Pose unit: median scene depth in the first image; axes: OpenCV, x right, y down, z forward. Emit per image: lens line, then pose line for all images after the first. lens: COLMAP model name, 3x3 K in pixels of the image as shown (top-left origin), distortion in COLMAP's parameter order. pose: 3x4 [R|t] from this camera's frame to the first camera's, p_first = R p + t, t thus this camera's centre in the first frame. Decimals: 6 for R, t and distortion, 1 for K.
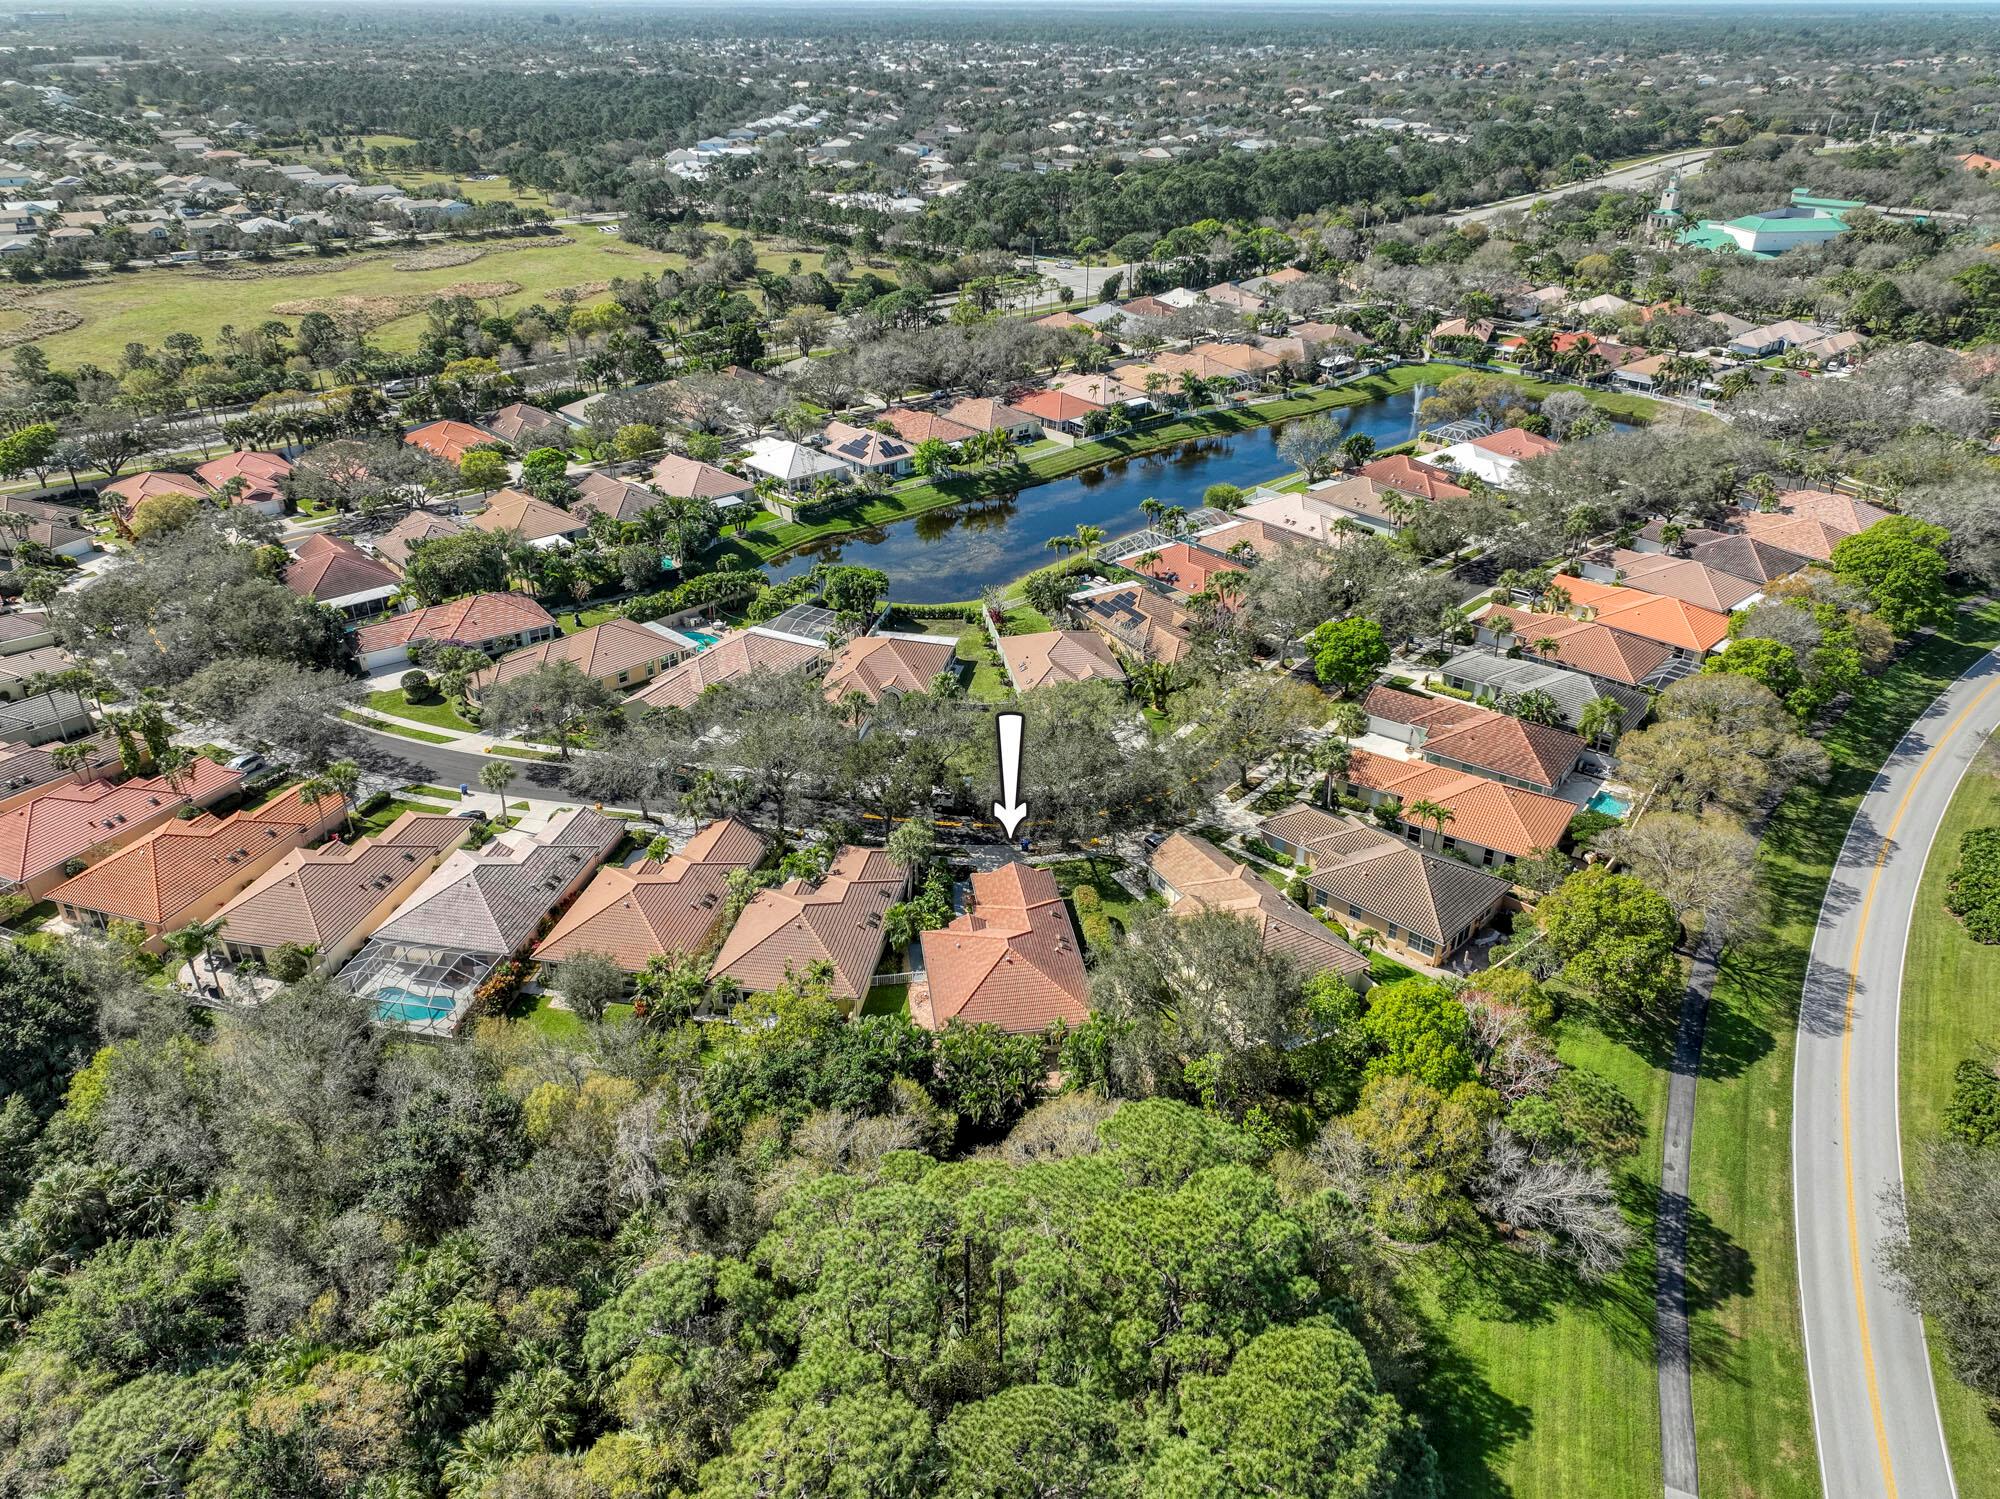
lens RADIAL K [[1664.4, 0, 1000.0], [0, 1664.4, 749.5], [0, 0, 1]] dist [-0.025284, -0.006809]
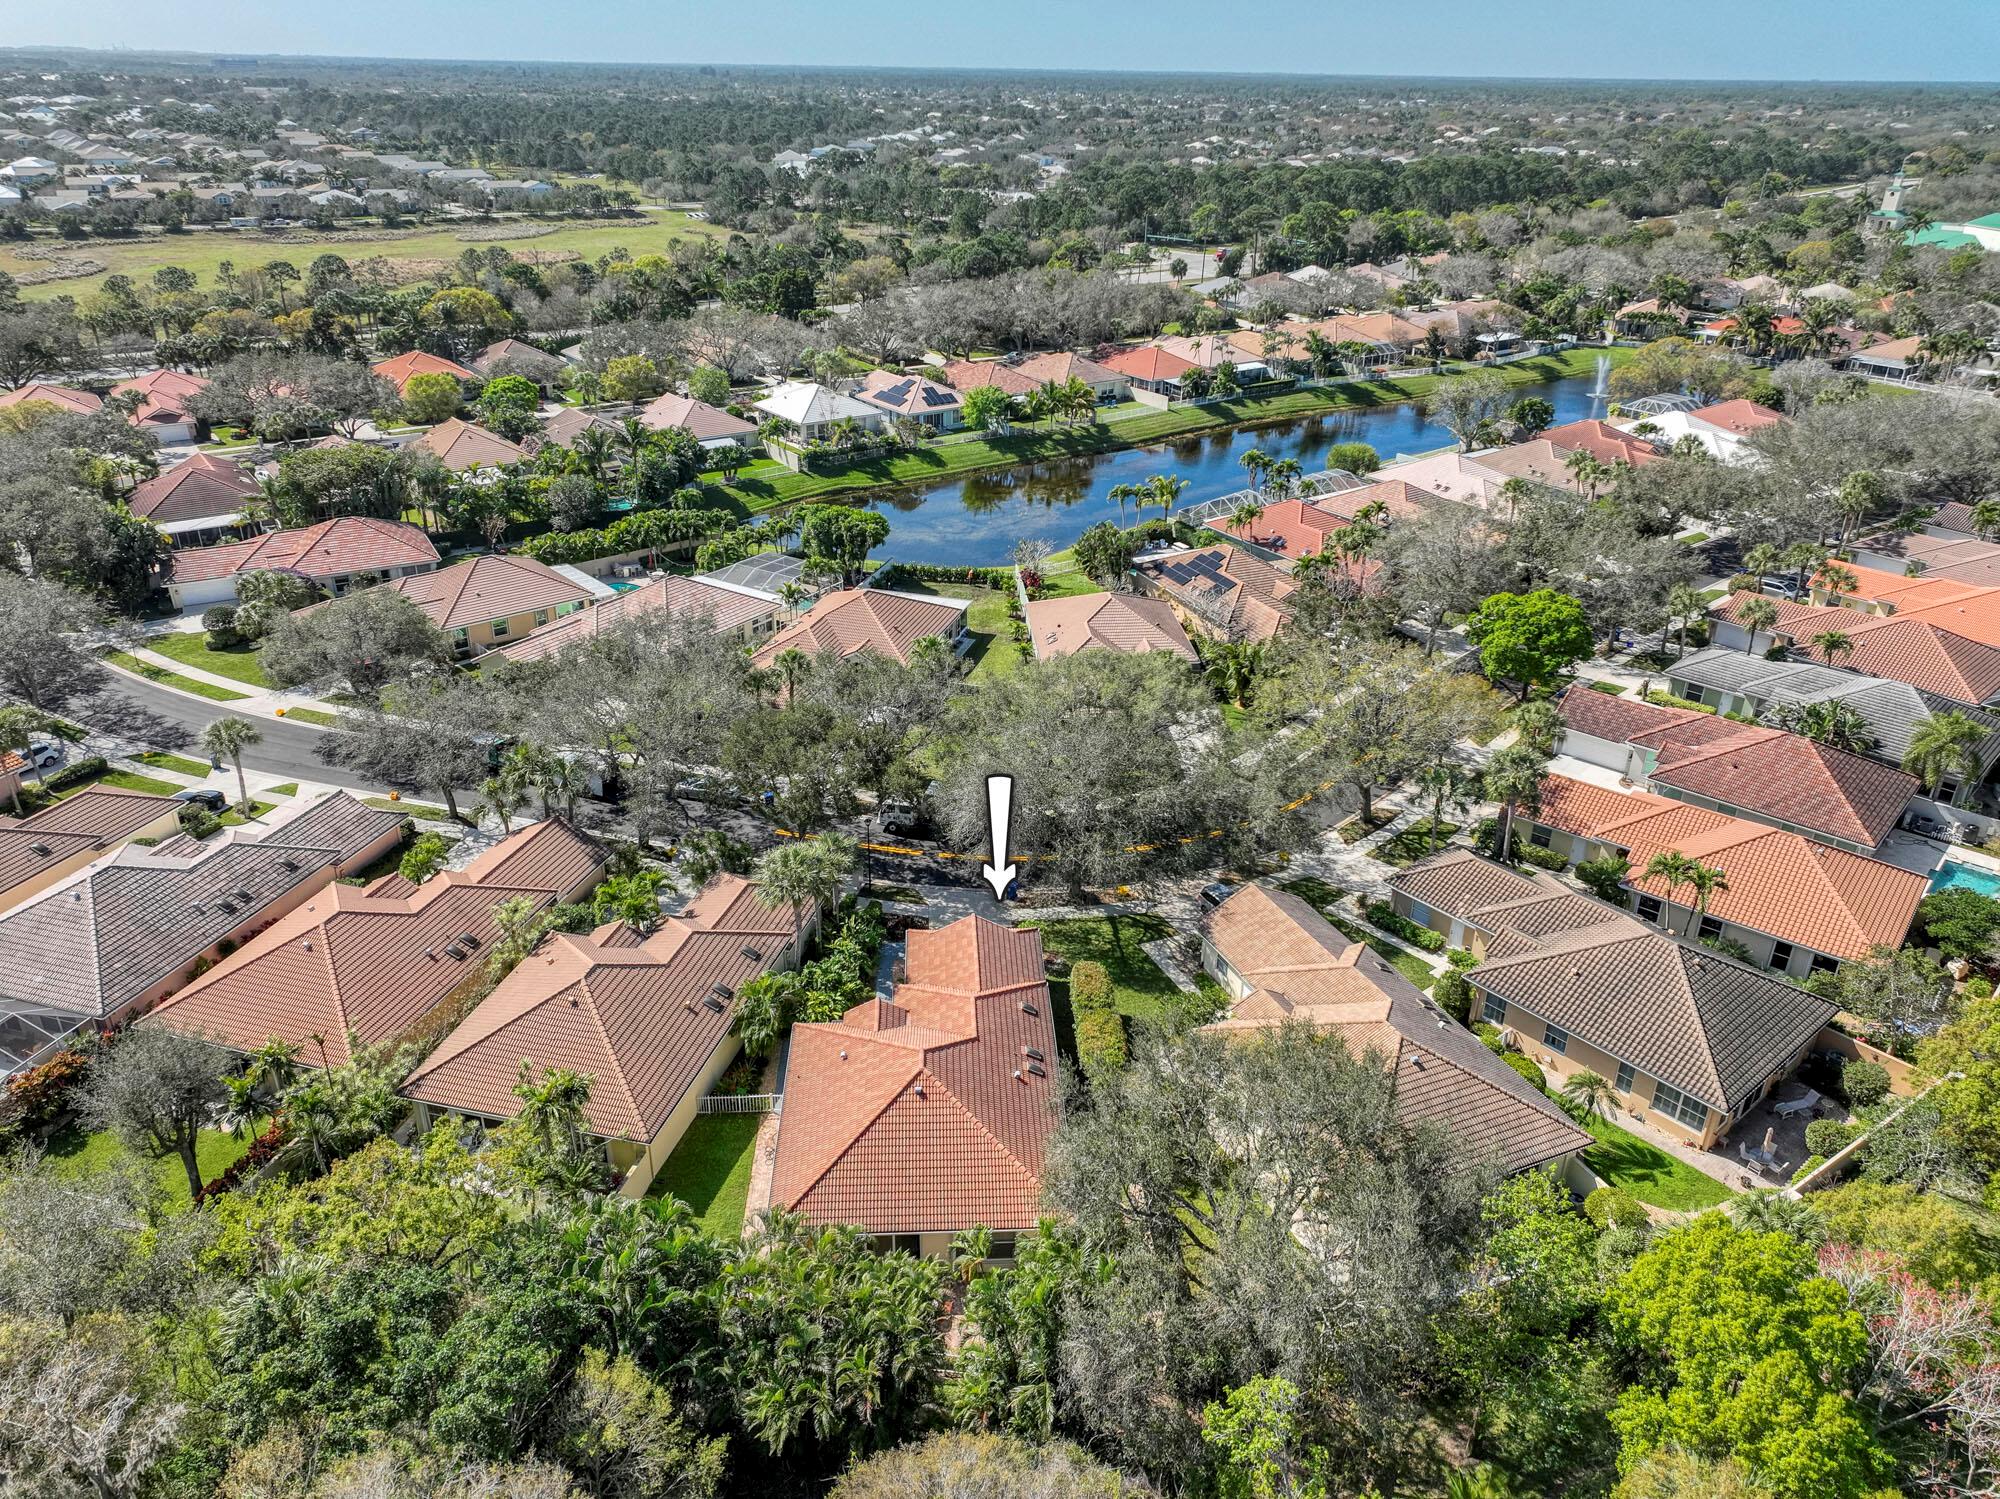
lens RADIAL K [[1474.4, 0, 1000.0], [0, 1474.4, 749.5], [0, 0, 1]] dist [-0.005927, 0.002596]
pose [[0.994144, 0.050812, -0.095367, 0.049959], [-0.055145, 0.997536, -0.043366, 0.023254], [0.092929, 0.048371, 0.994497, 0.356266]]
